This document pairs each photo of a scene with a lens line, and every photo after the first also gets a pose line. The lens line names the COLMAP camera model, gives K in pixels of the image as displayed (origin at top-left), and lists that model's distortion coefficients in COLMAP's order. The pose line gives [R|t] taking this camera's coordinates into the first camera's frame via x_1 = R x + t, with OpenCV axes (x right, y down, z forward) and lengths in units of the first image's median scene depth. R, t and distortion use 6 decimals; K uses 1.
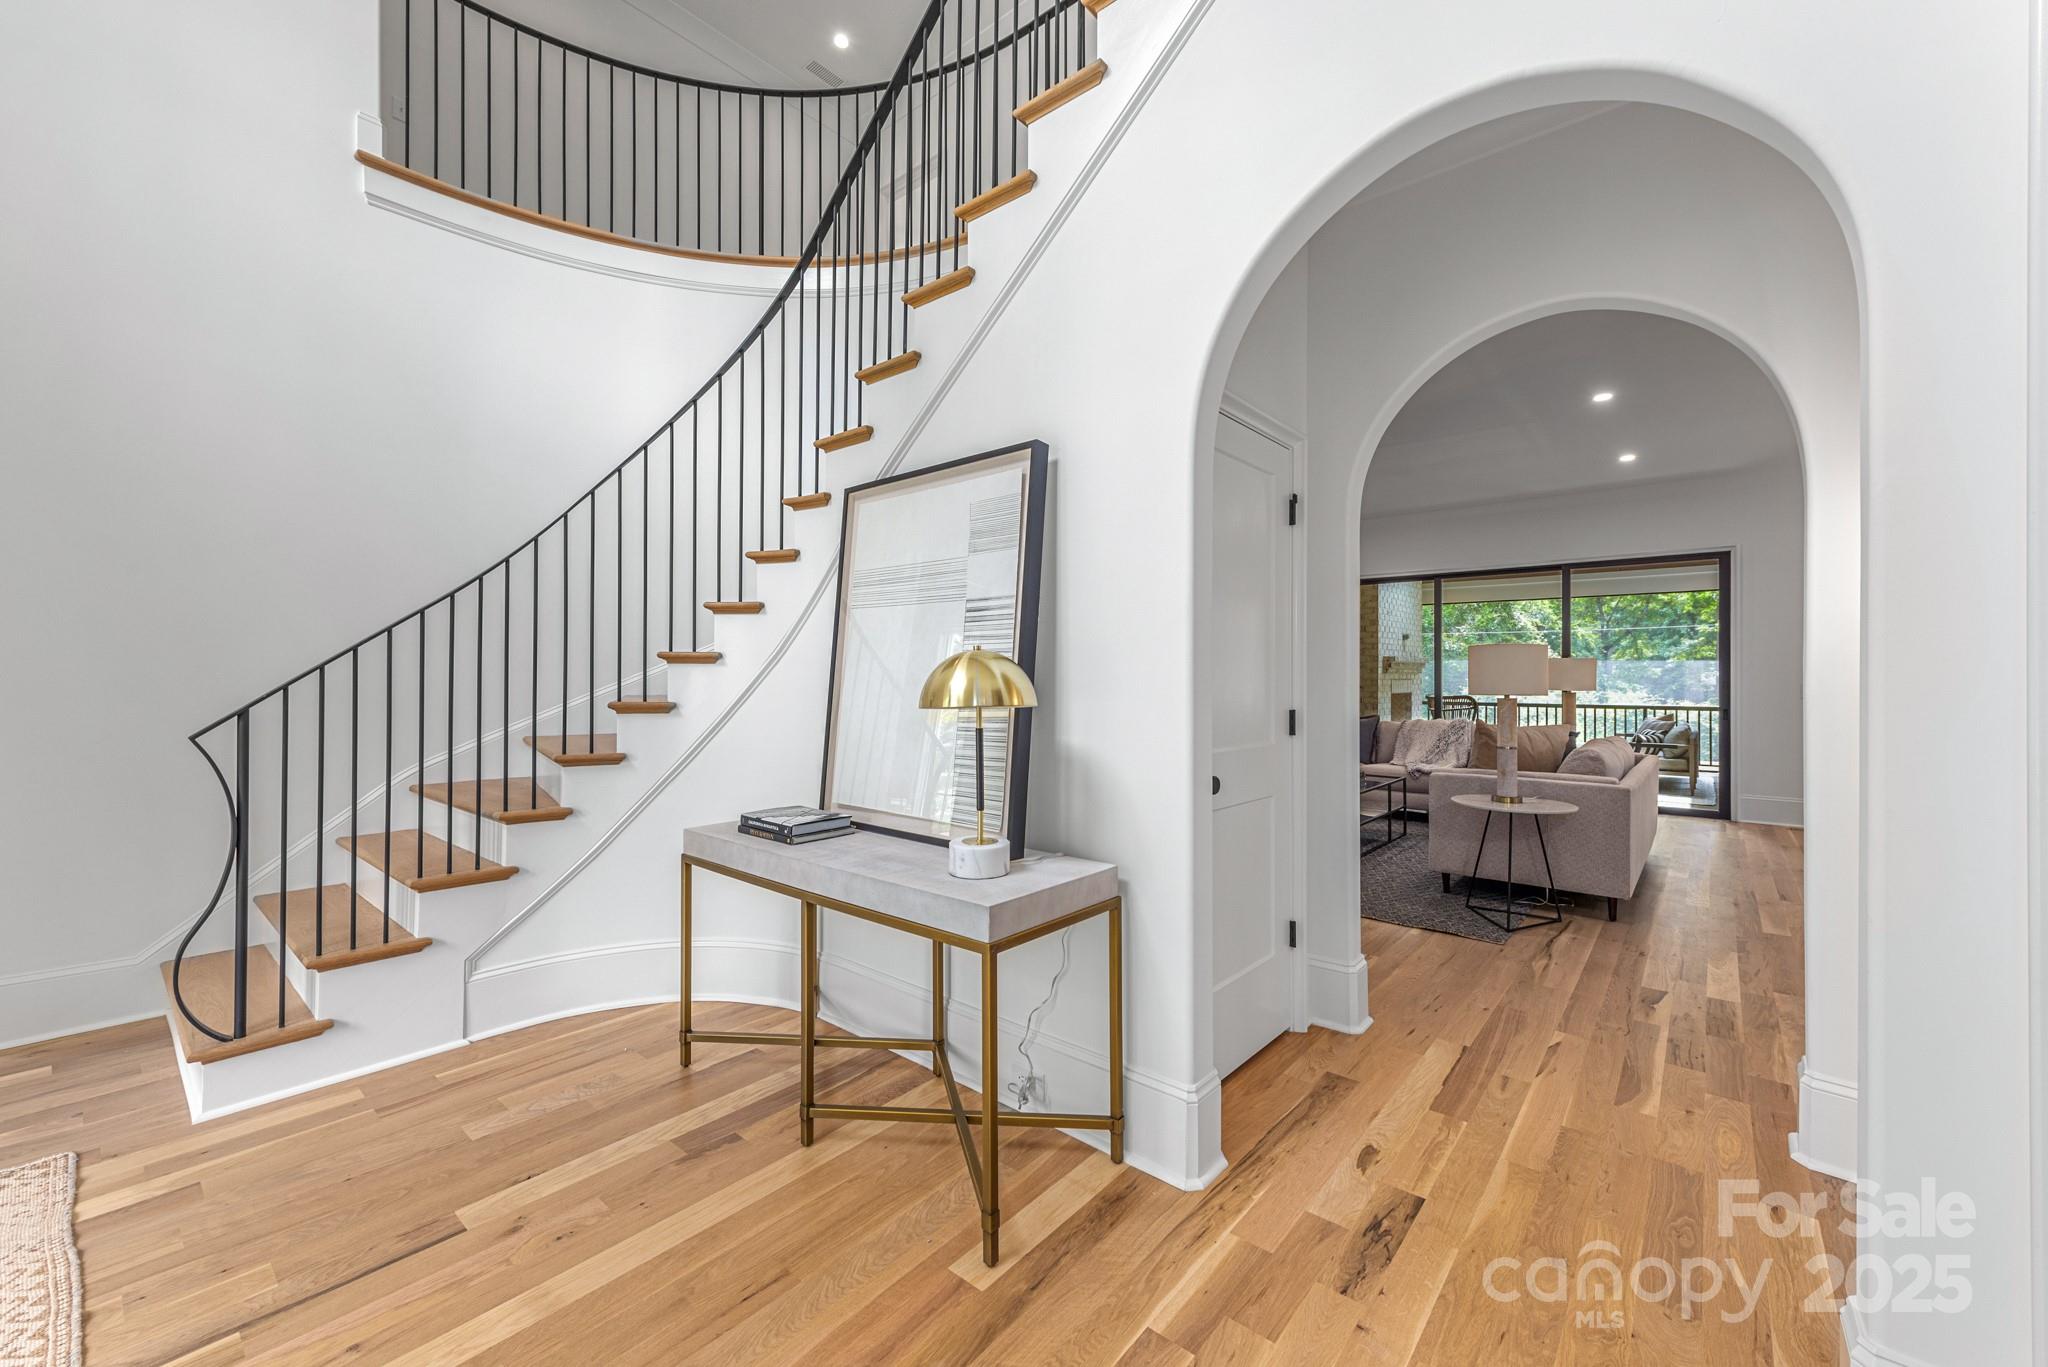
lens RADIAL K [[800.9, 0, 1021.8], [0, 800.9, 679.6], [0, 0, 1]] dist [0.008705, -0.002195]
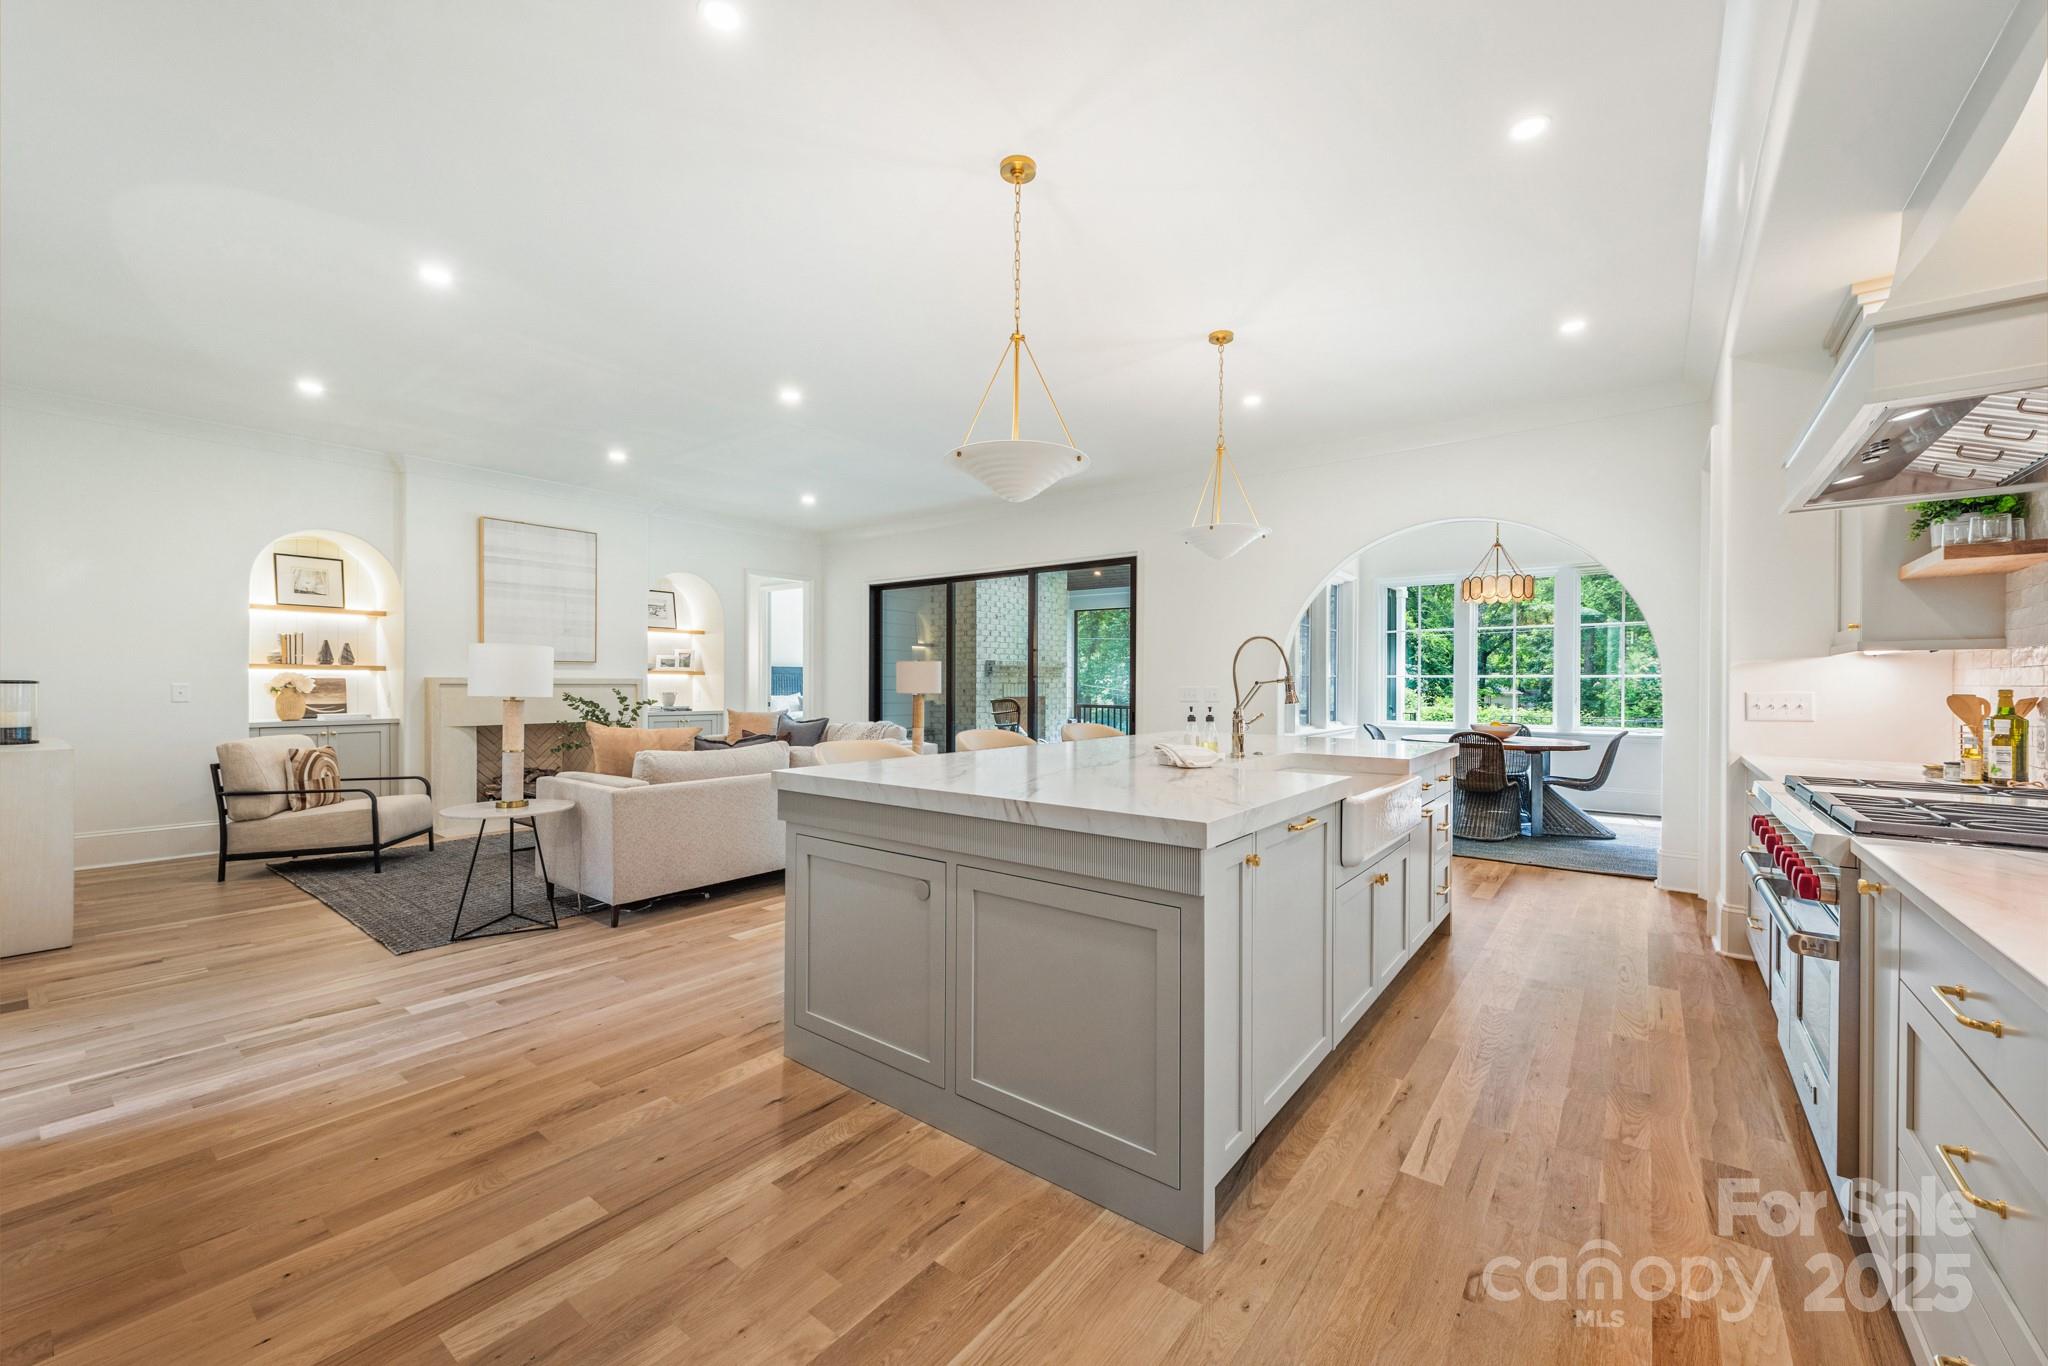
lens RADIAL K [[800.9, 0, 1031.7], [0, 800.9, 693.0], [0, 0, 1]] dist [0.008705, -0.002195]
pose [[0.998510, -0.000568, 0.054571, 1.431519], [0.000136, 0.999969, 0.007920, 0.011798], [-0.054574, -0.007901, 0.998478, 0.005068]]
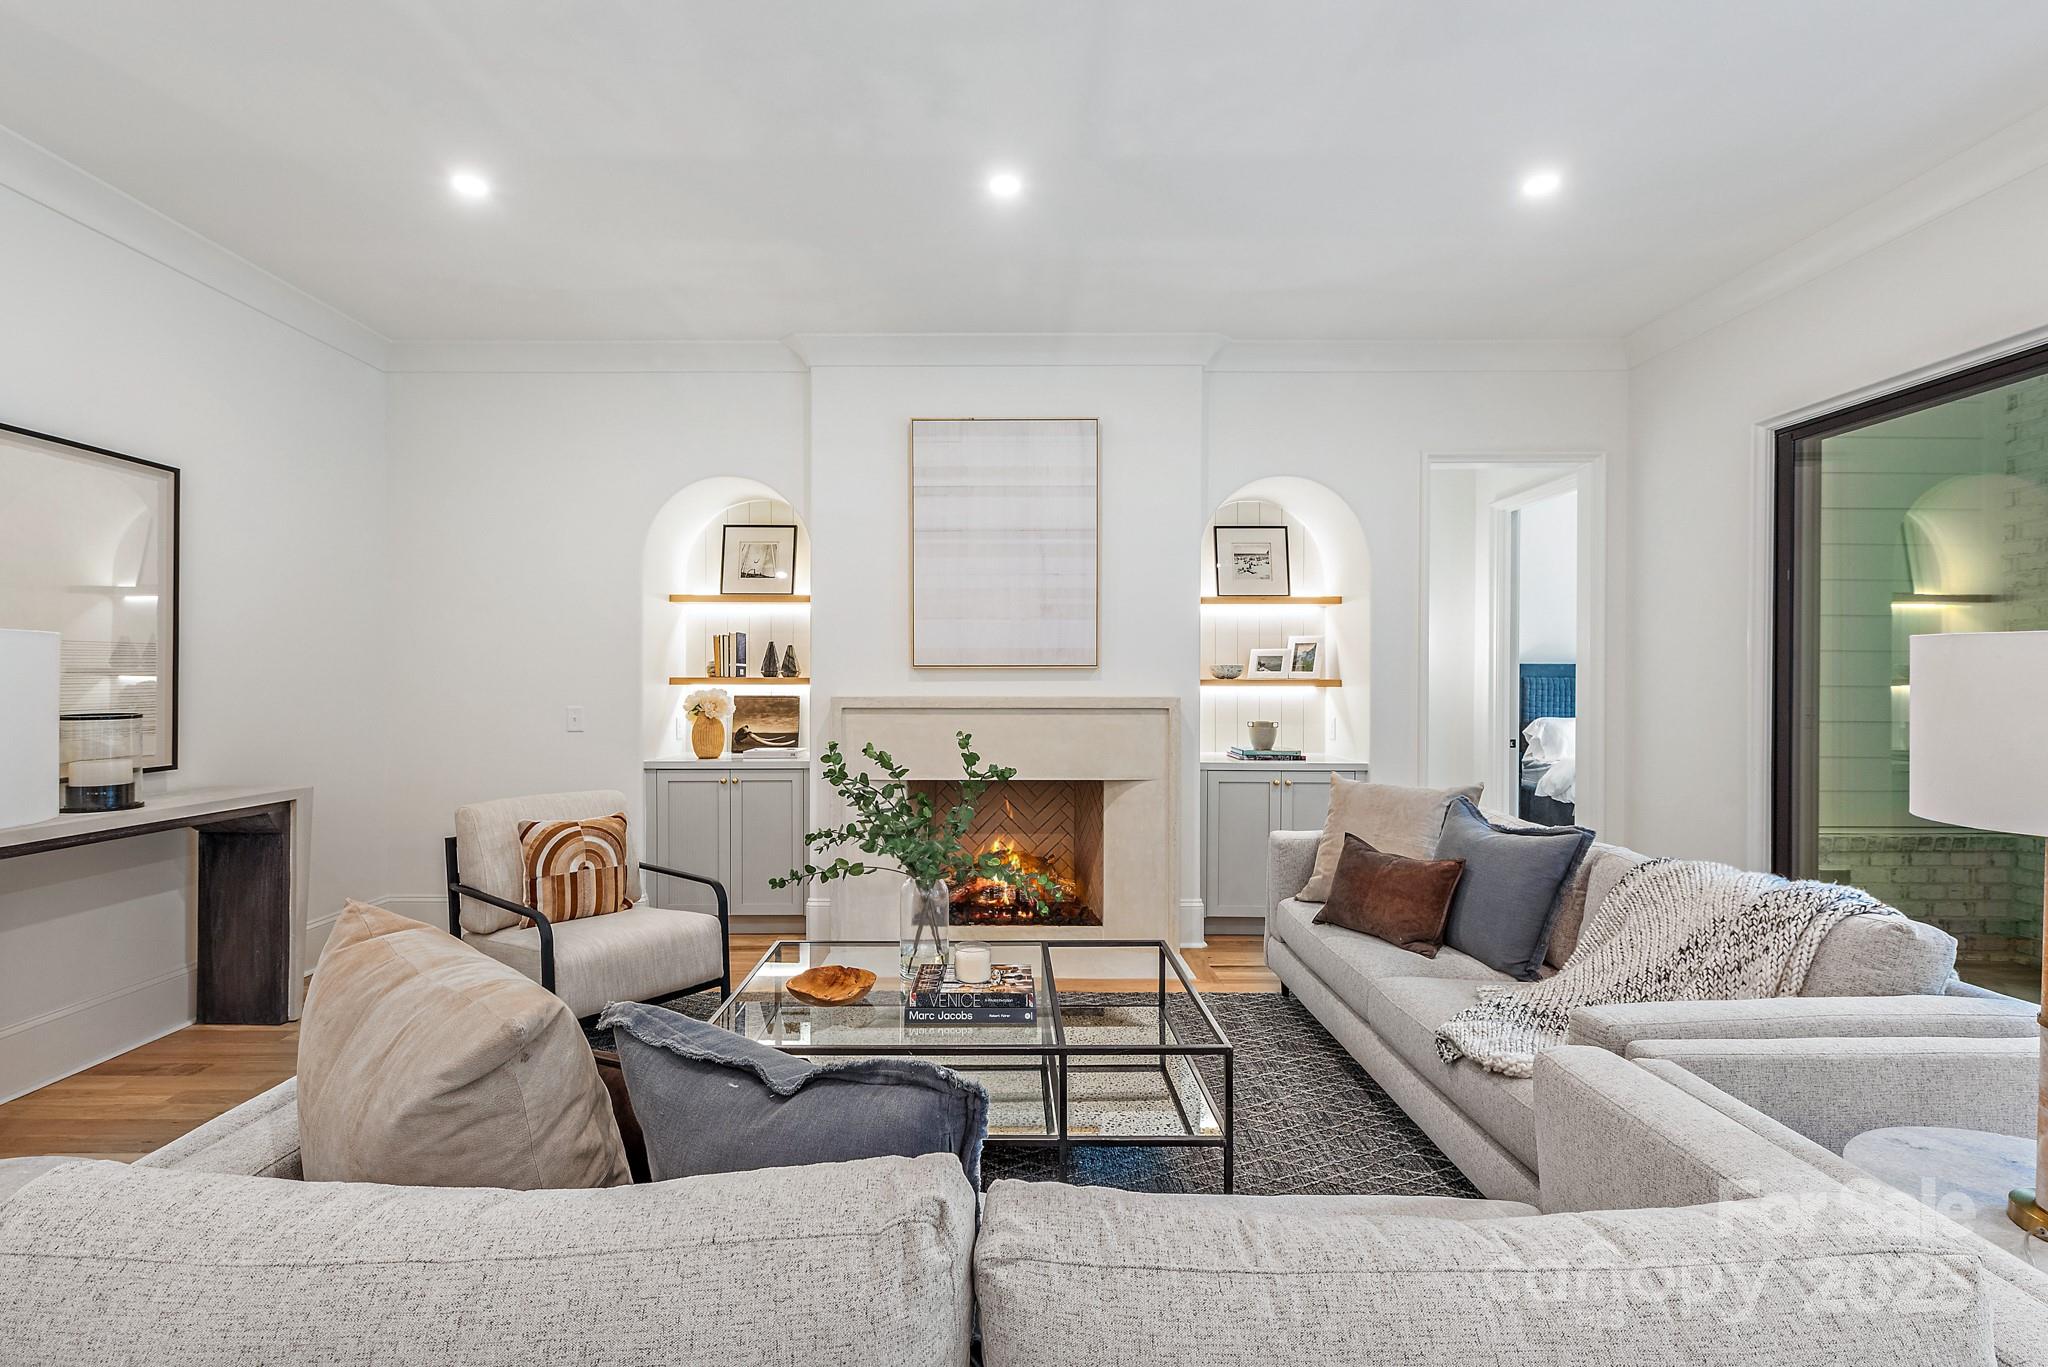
lens RADIAL K [[921.7, 0, 1001.3], [0, 921.7, 683.0], [0, 0, 1]] dist [0.006938, -0.001375]
pose [[0.649917, -0.002375, -0.760002, 1.271535], [-0.001141, 0.999991, -0.004100, -0.025245], [0.760005, 0.003531, 0.649908, 1.316374]]
